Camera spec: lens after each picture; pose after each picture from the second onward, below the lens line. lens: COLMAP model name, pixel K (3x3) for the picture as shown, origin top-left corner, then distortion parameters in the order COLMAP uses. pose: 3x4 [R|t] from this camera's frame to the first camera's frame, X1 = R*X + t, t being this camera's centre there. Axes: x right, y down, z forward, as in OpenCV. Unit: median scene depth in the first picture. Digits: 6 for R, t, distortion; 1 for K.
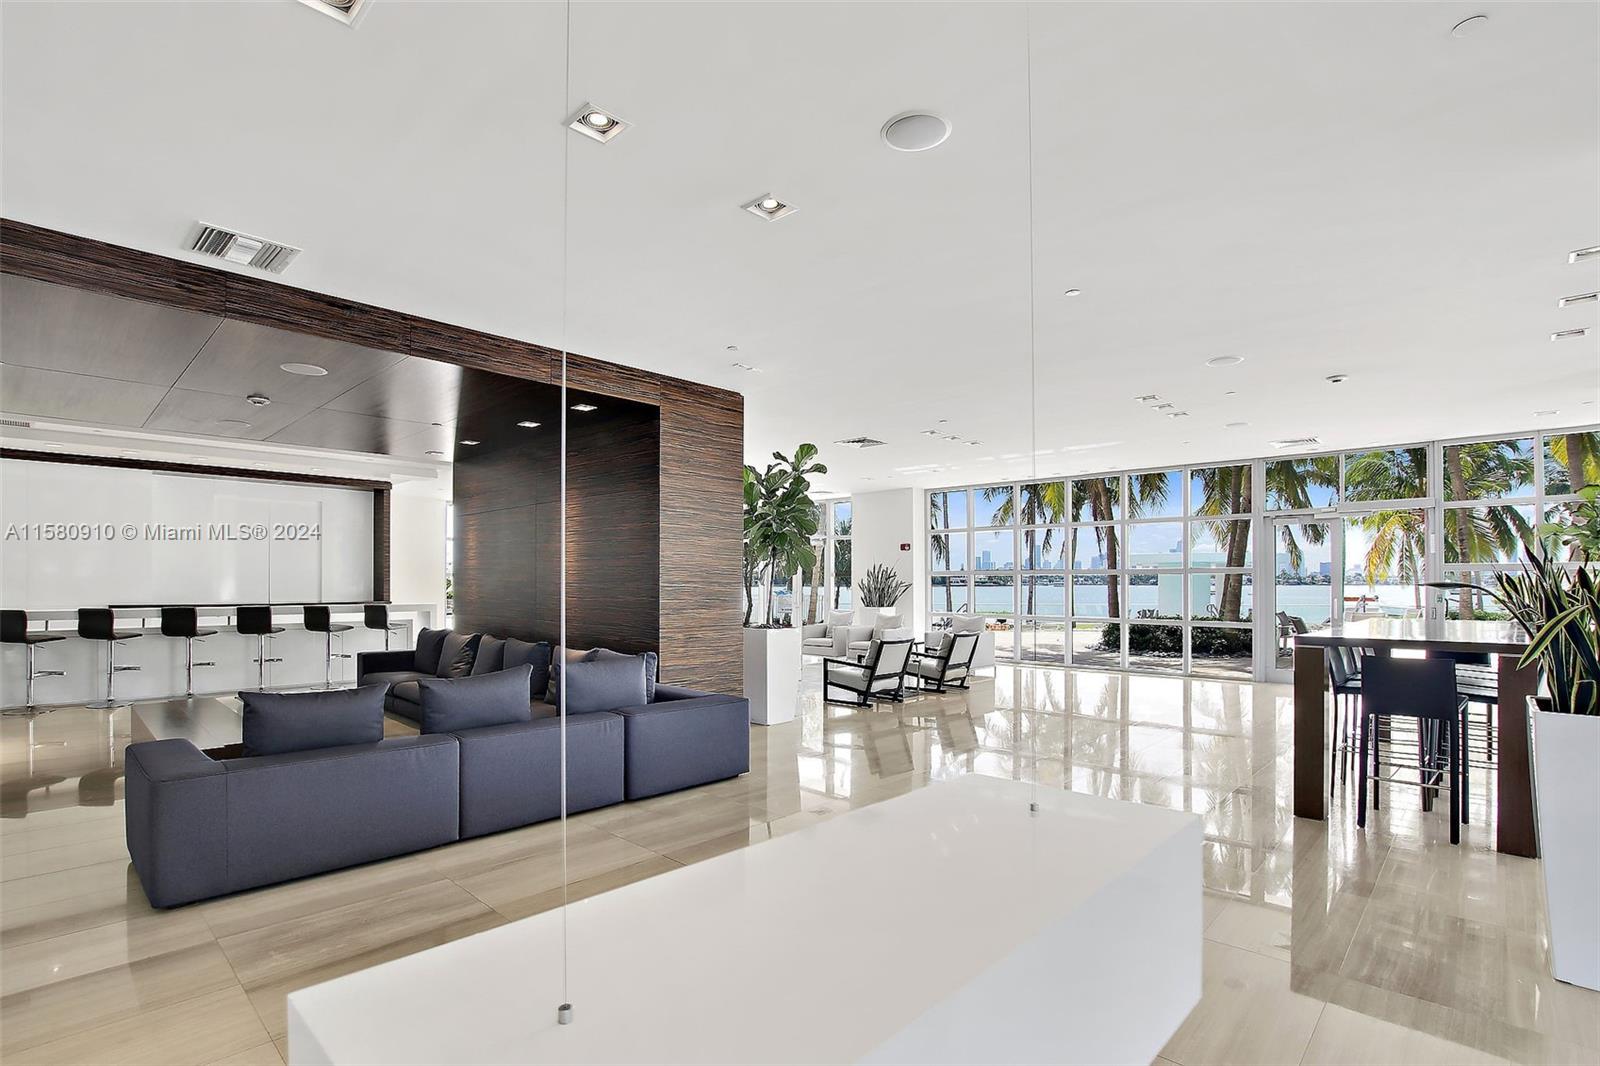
lens RADIAL K [[749.3, 0, 822.0], [0, 749.3, 583.8], [0, 0, 1]] dist [-0.001372, -0.000407]
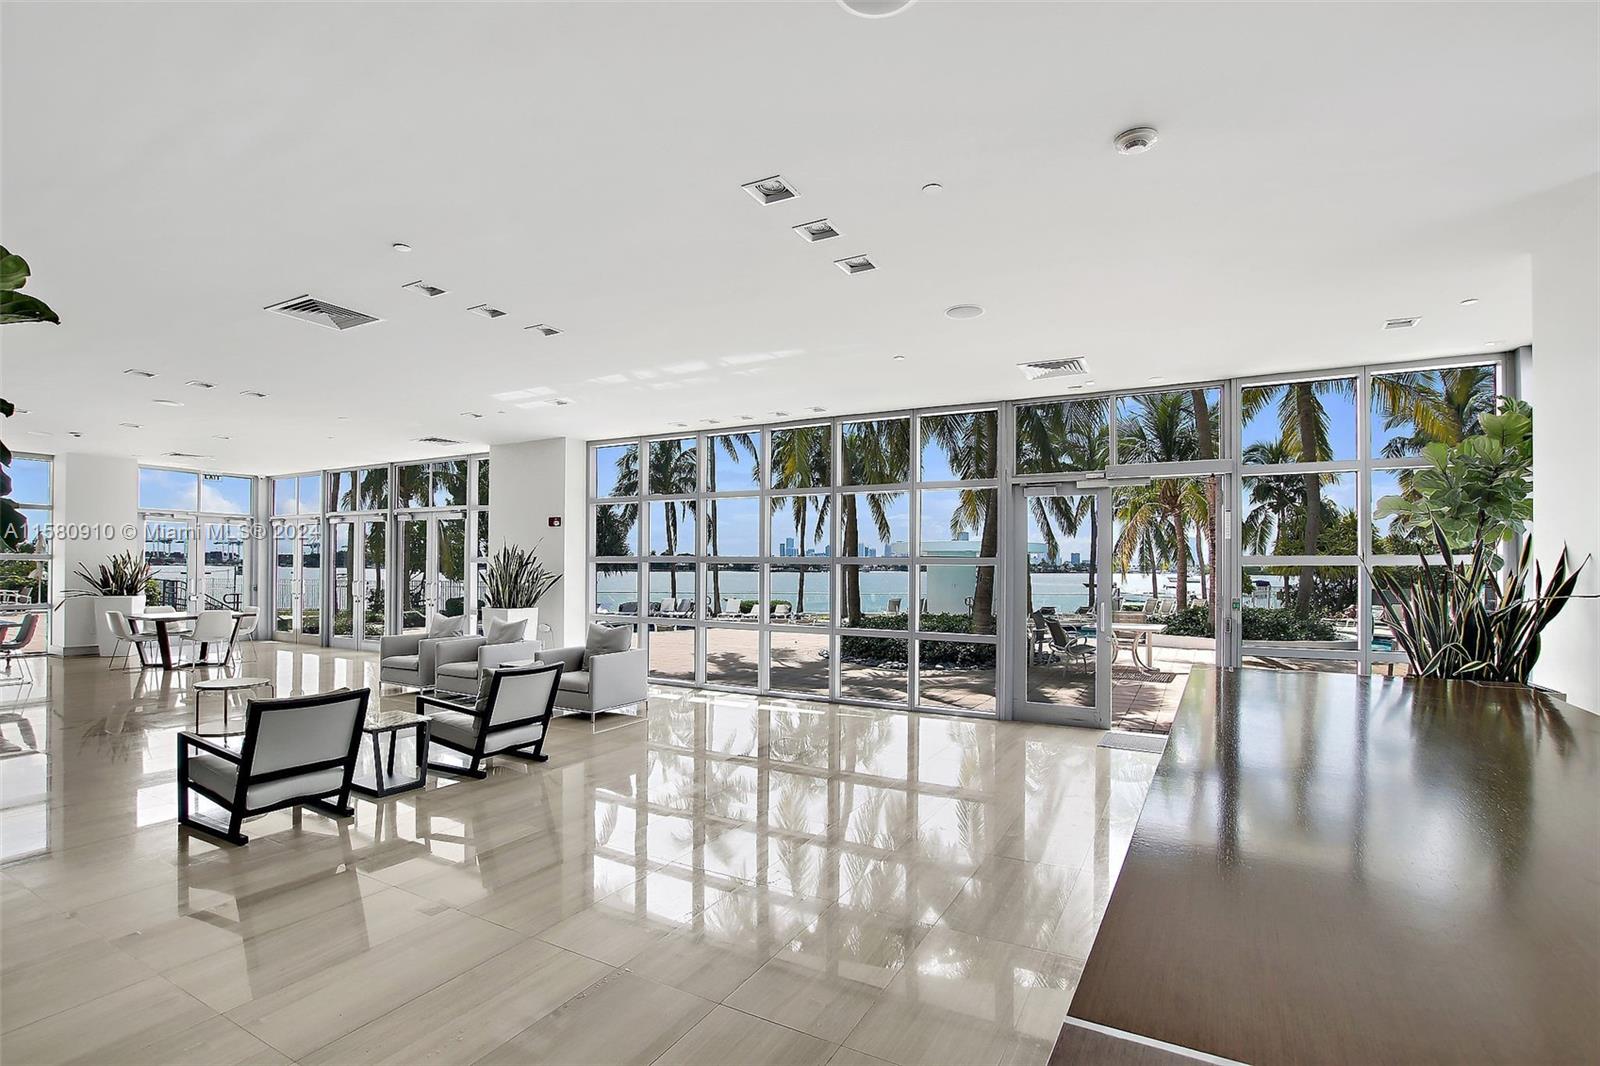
lens RADIAL K [[749.3, 0, 796.1], [0, 749.3, 569.2], [0, 0, 1]] dist [-0.001372, -0.000407]
pose [[0.972555, 0.007718, 0.232543, 0.168891], [-0.007815, 0.999969, -0.000507, -0.006038], [-0.232540, -0.001324, 0.972586, 0.267692]]
